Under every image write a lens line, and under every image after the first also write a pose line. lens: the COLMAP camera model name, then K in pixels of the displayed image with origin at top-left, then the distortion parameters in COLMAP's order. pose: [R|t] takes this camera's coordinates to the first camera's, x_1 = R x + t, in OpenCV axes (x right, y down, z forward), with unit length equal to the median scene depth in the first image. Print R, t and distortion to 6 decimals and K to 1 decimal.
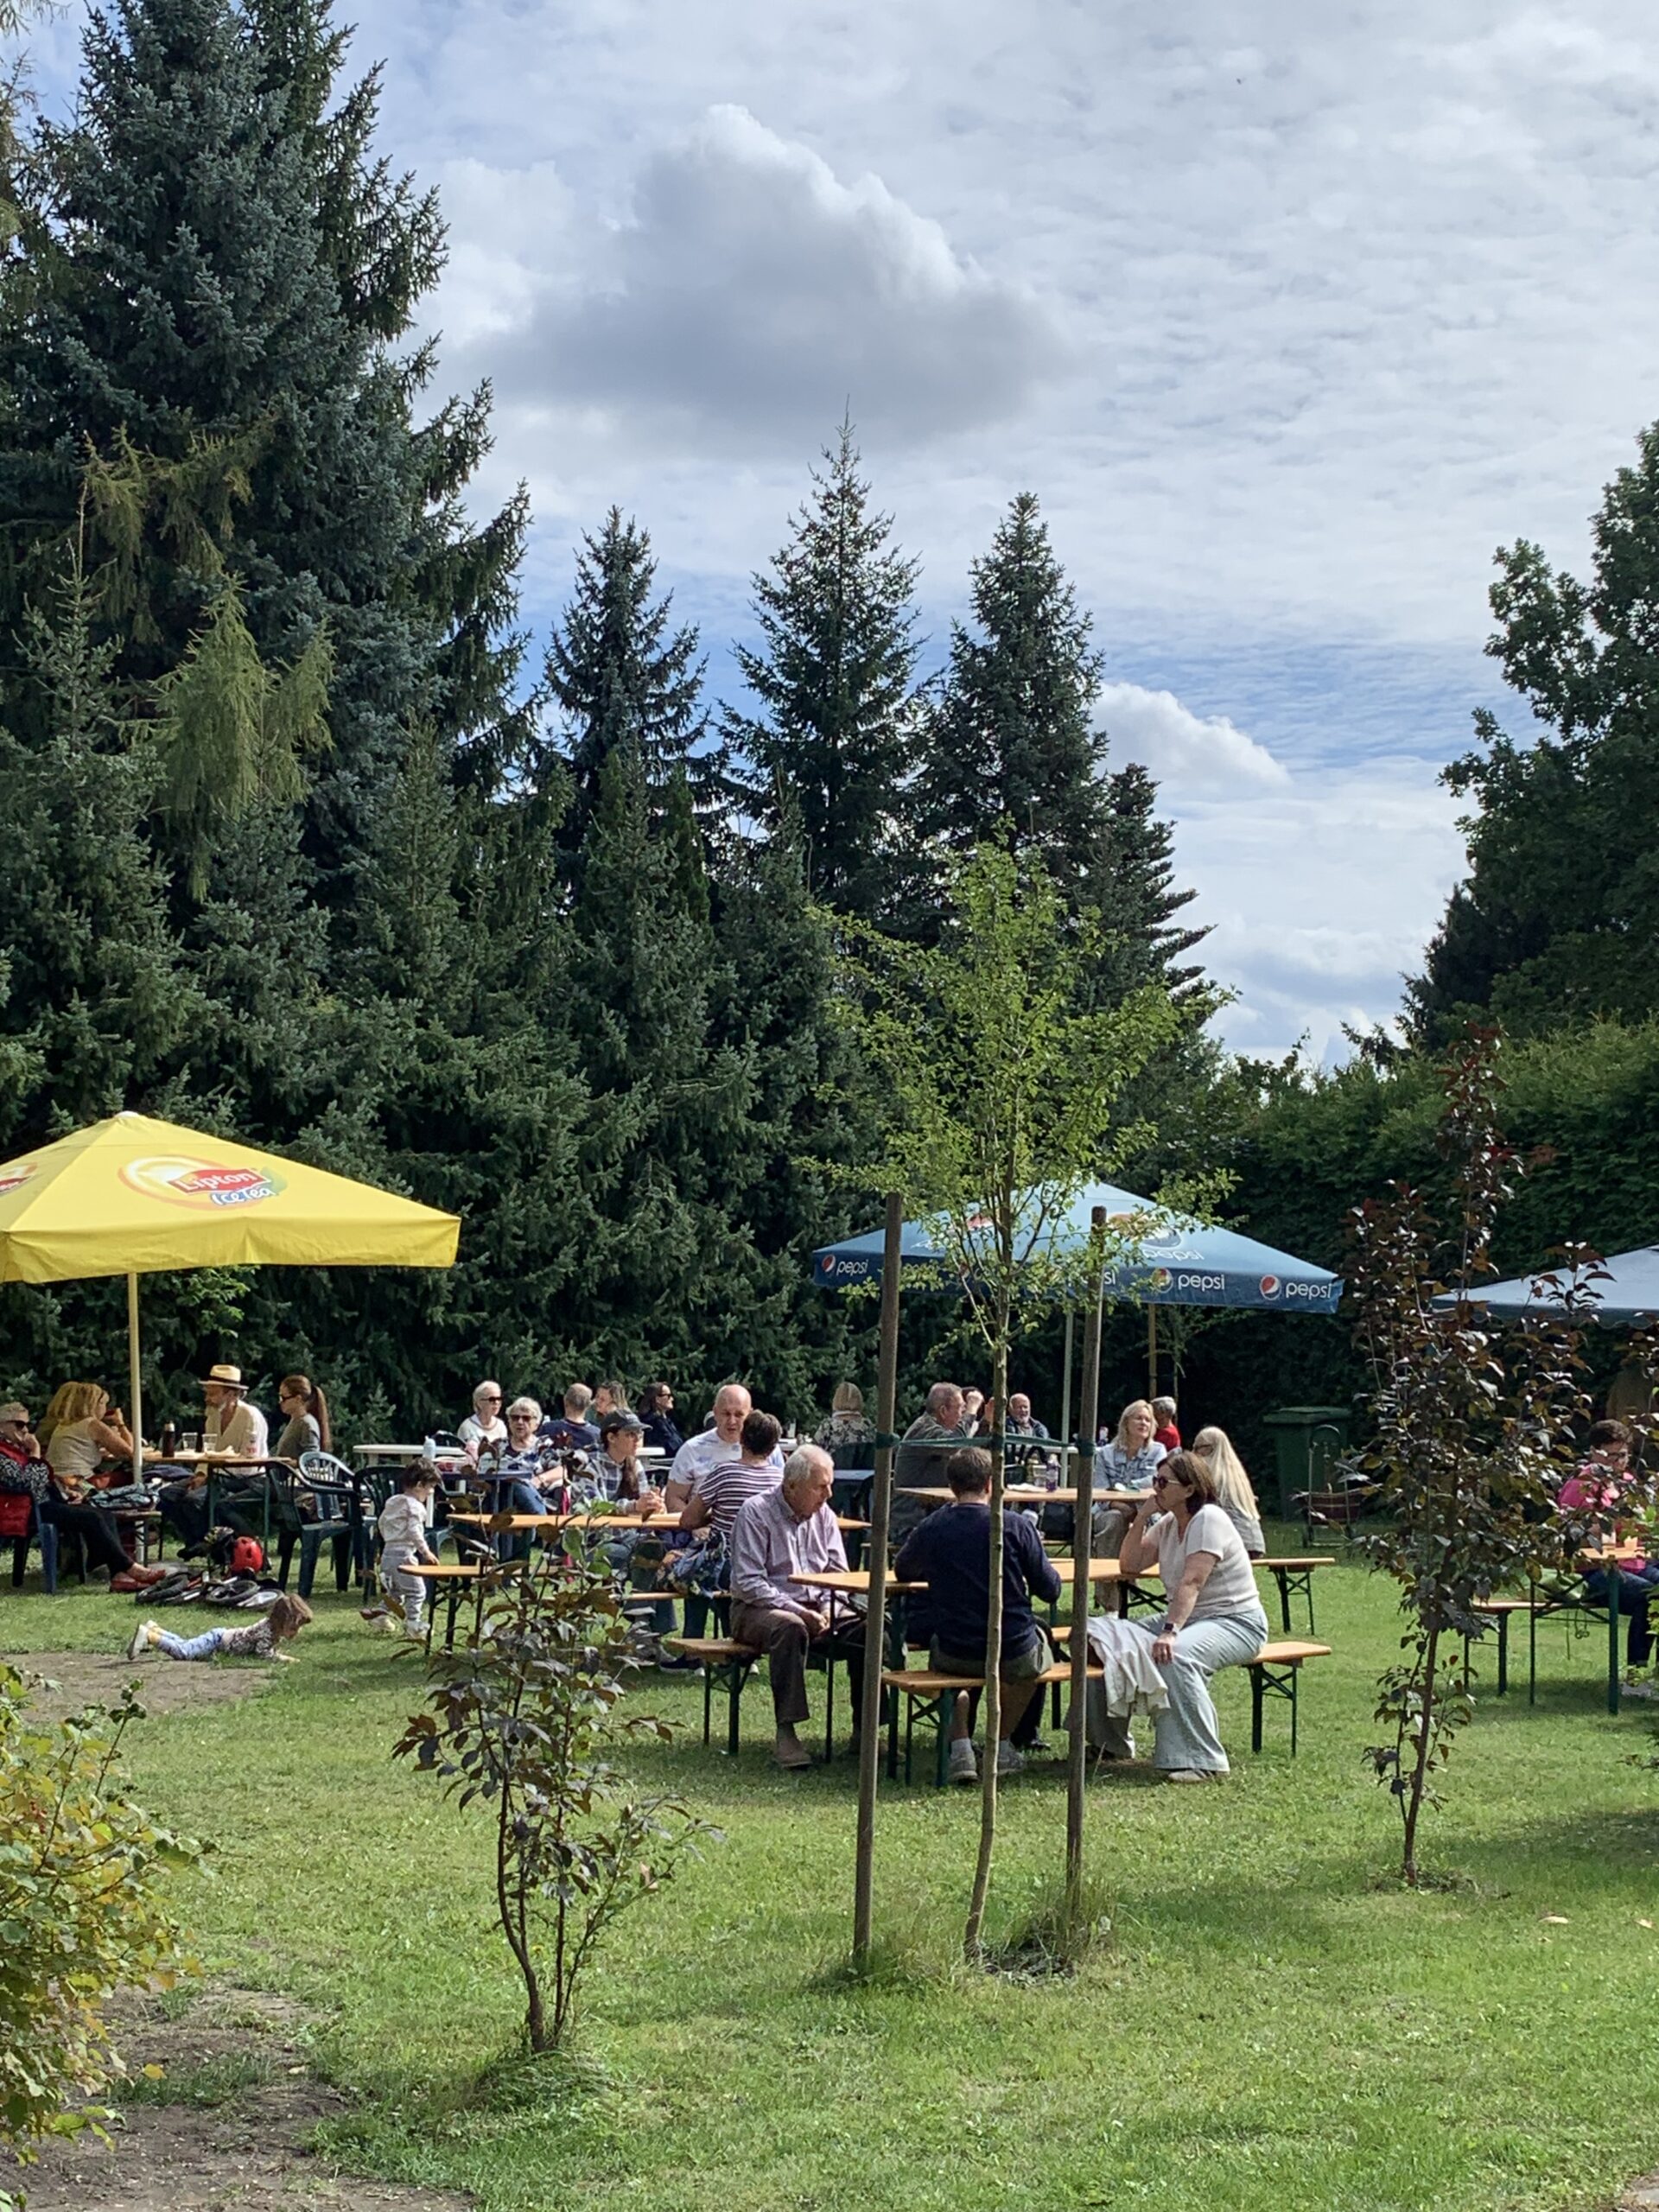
lens RADIAL K [[3238.0, 0, 829.5], [0, 3238.0, 1106.0], [0, 0, 1]] dist [0.243433, 0.029519]
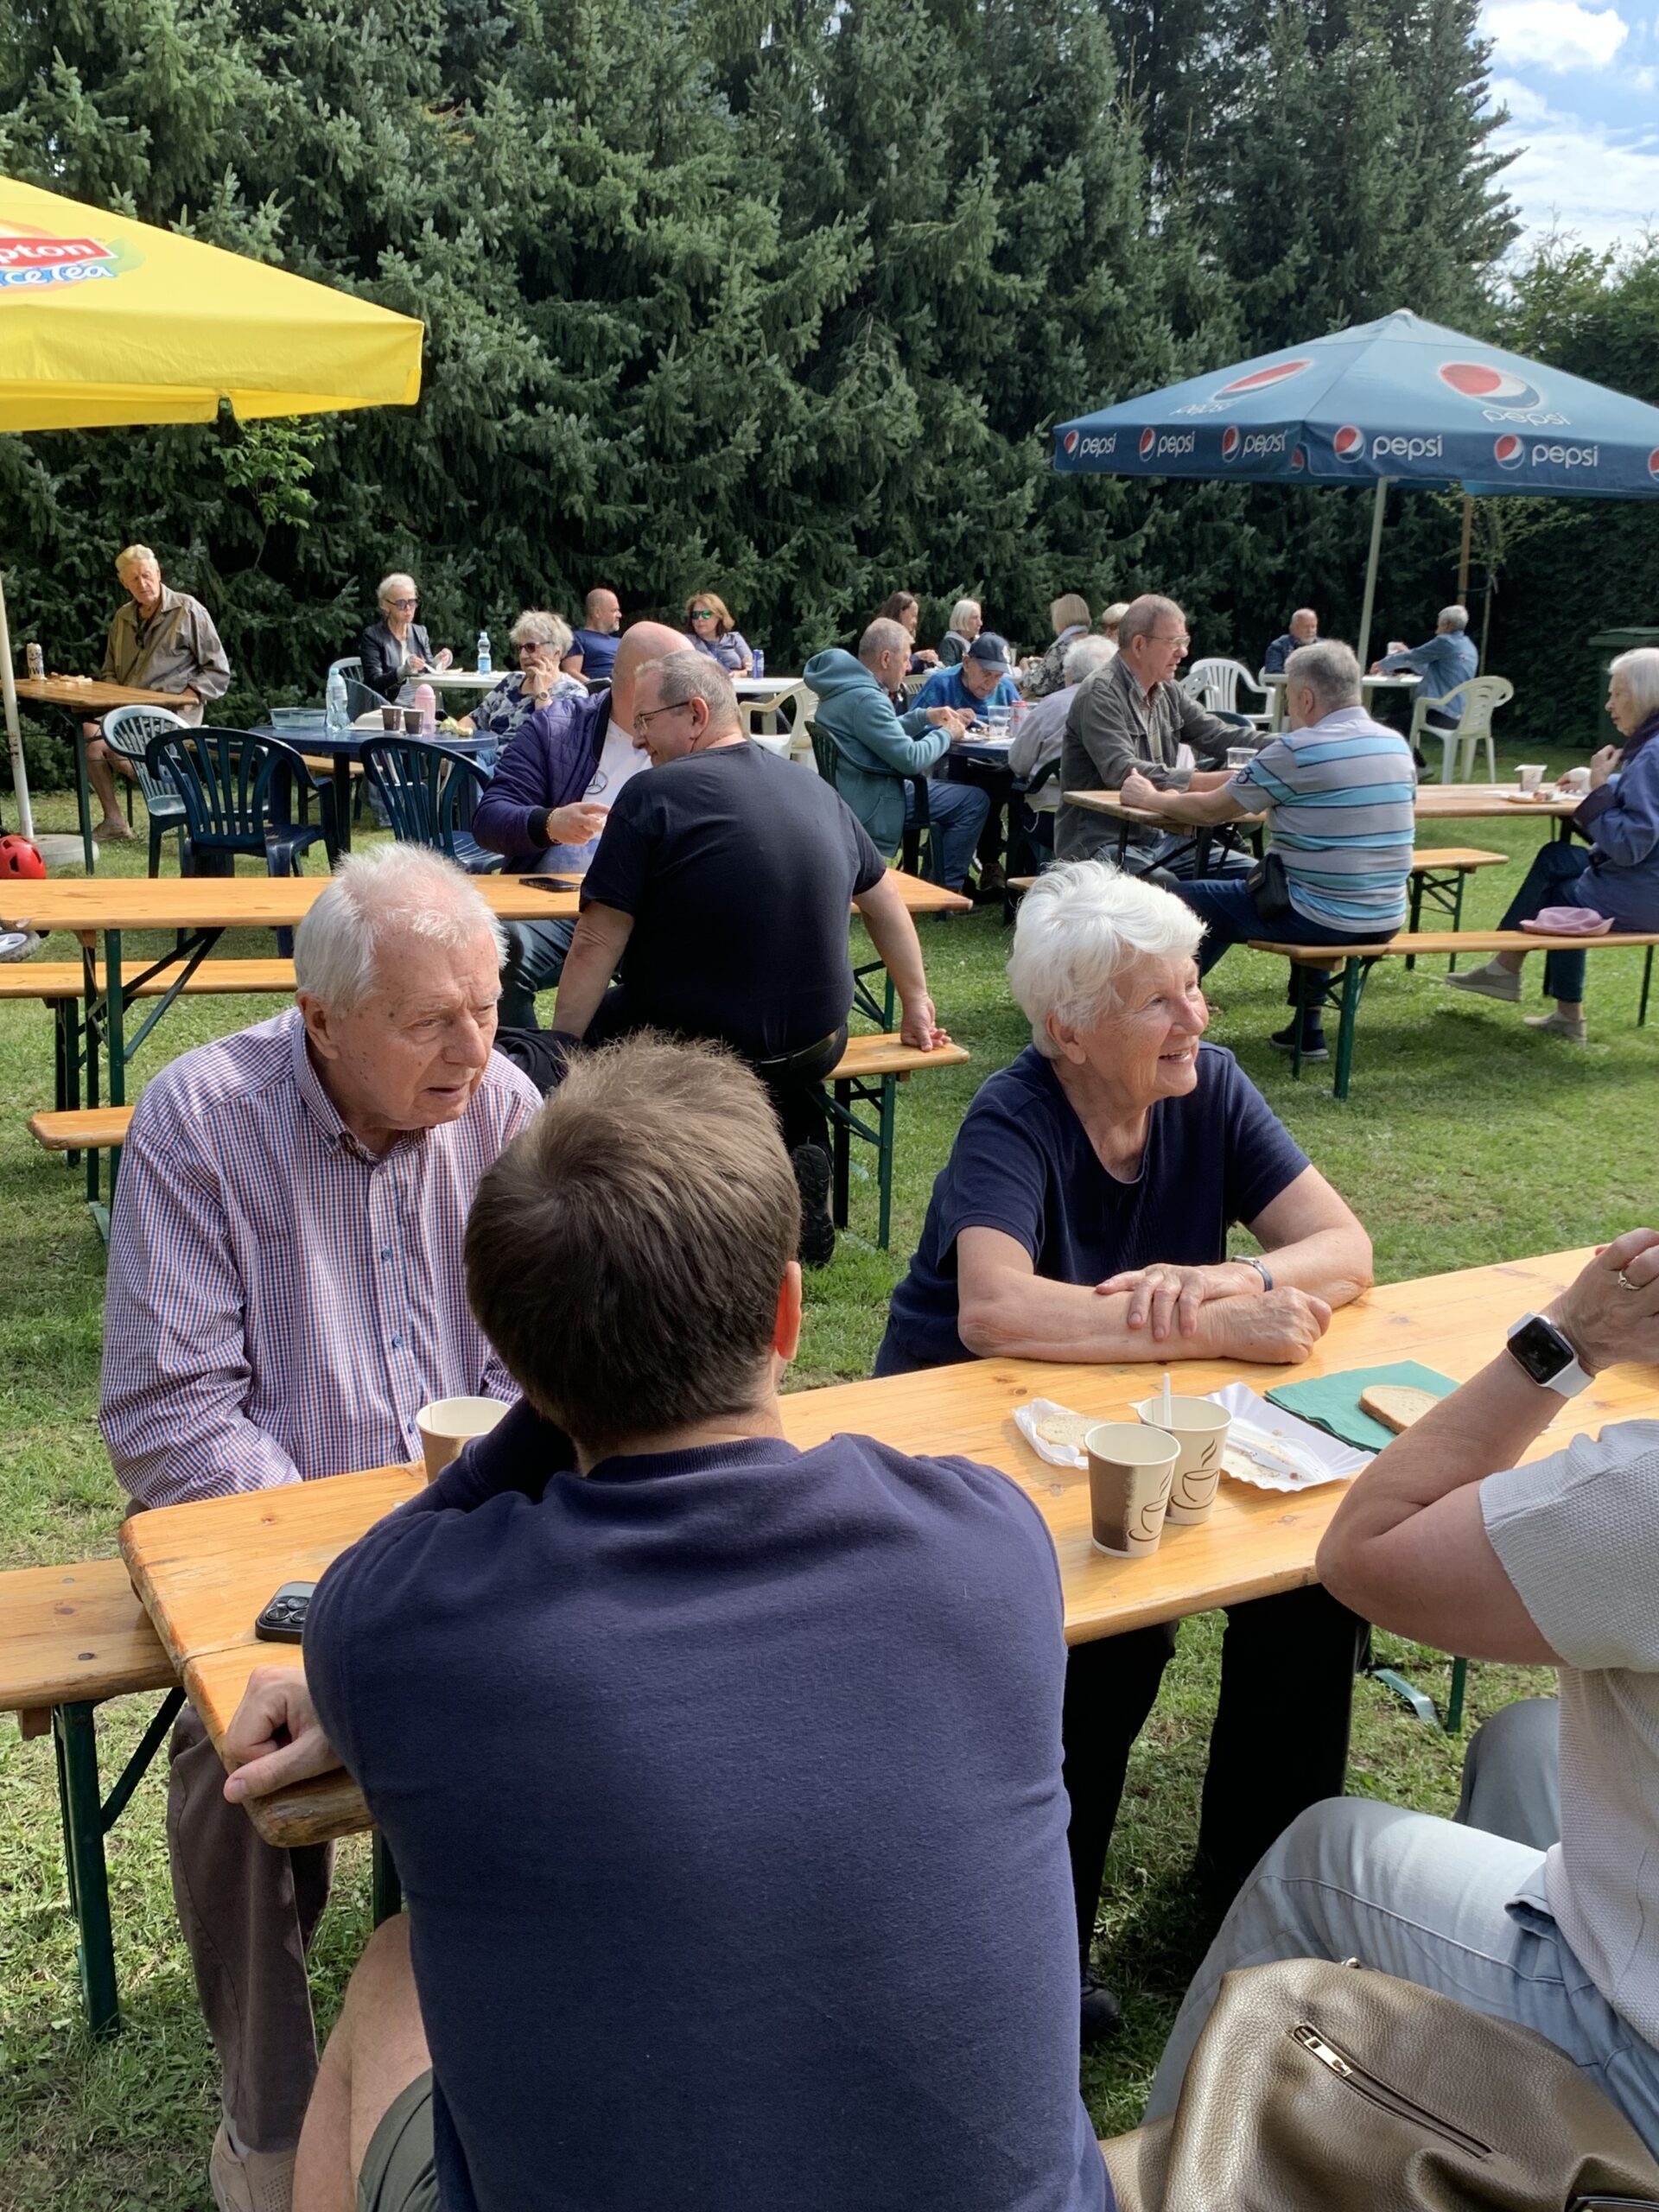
lens RADIAL K [[2169.3, 0, 836.0], [0, 2169.3, 1162.0], [0, 0, 1]] dist [-0.007016, -0.000291]
pose [[0.988884, 0.041244, -0.142852, 0.024662], [0.008253, 0.944051, 0.329695, 0.037449], [0.148457, -0.327209, 0.933217, 0.413372]]
